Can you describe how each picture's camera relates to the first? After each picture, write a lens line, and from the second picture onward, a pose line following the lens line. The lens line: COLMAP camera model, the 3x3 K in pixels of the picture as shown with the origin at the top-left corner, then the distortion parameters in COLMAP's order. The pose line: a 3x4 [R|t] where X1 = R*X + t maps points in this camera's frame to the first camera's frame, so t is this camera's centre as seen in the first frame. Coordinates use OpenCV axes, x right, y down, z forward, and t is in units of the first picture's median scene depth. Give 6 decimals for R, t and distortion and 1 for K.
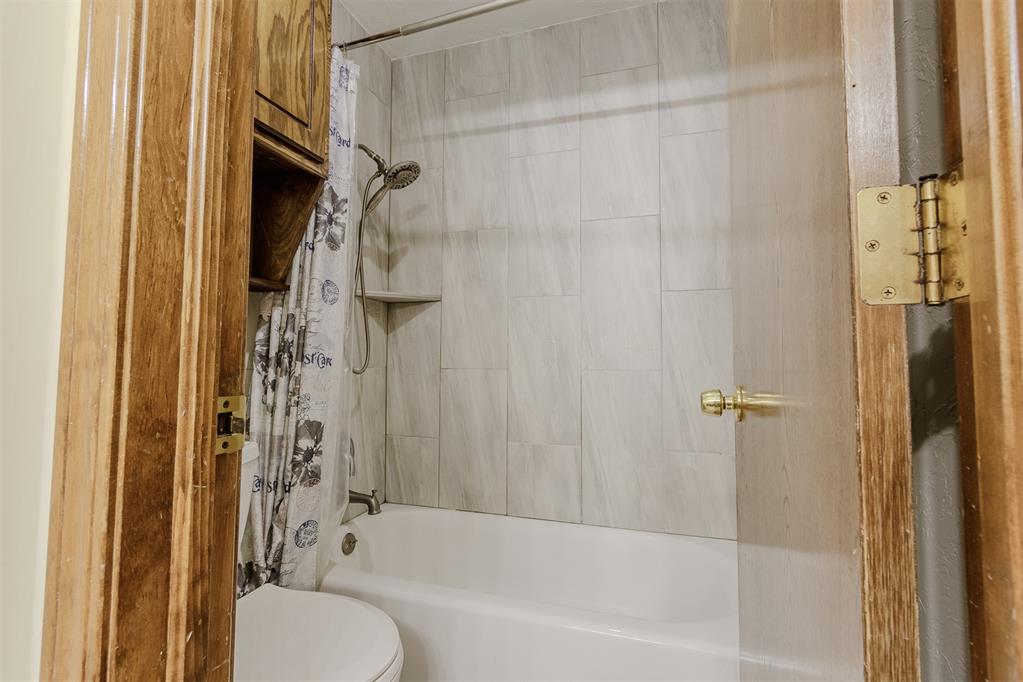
lens RADIAL K [[478.2, 0, 502.6], [0, 478.2, 337.4], [0, 0, 1]] dist [0.002783, 0.000500]
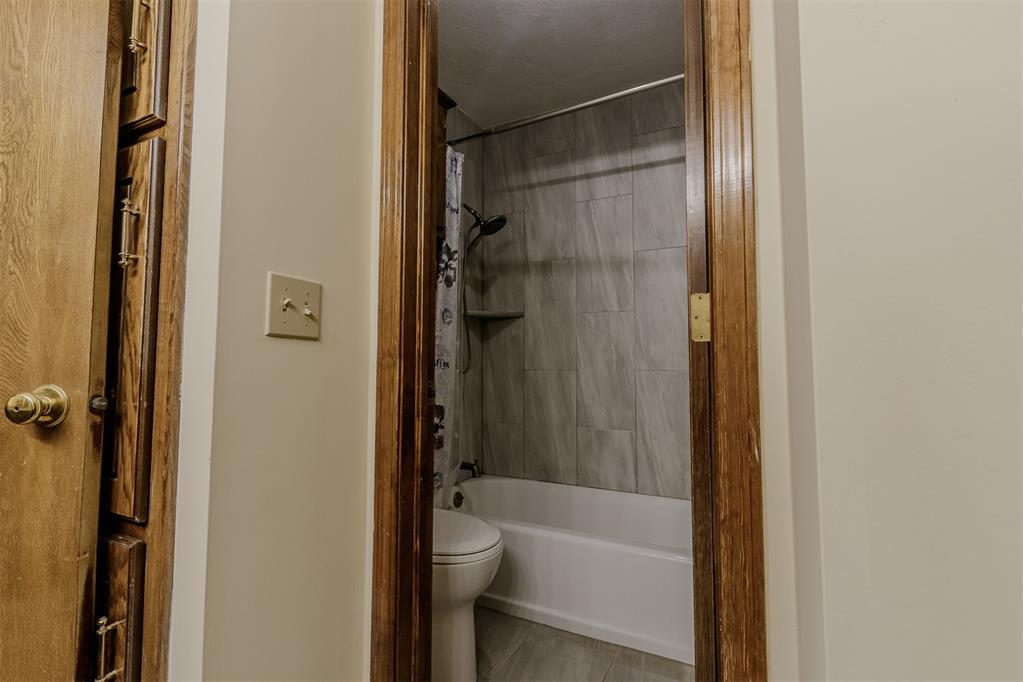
lens RADIAL K [[478.2, 0, 502.6], [0, 478.2, 337.4], [0, 0, 1]] dist [0.002783, 0.000500]
pose [[0.984909, -0.013944, -0.172508, 0.038596], [0.013042, 0.999895, -0.006362, -0.015440], [0.172579, 0.004016, 0.984988, -0.289111]]
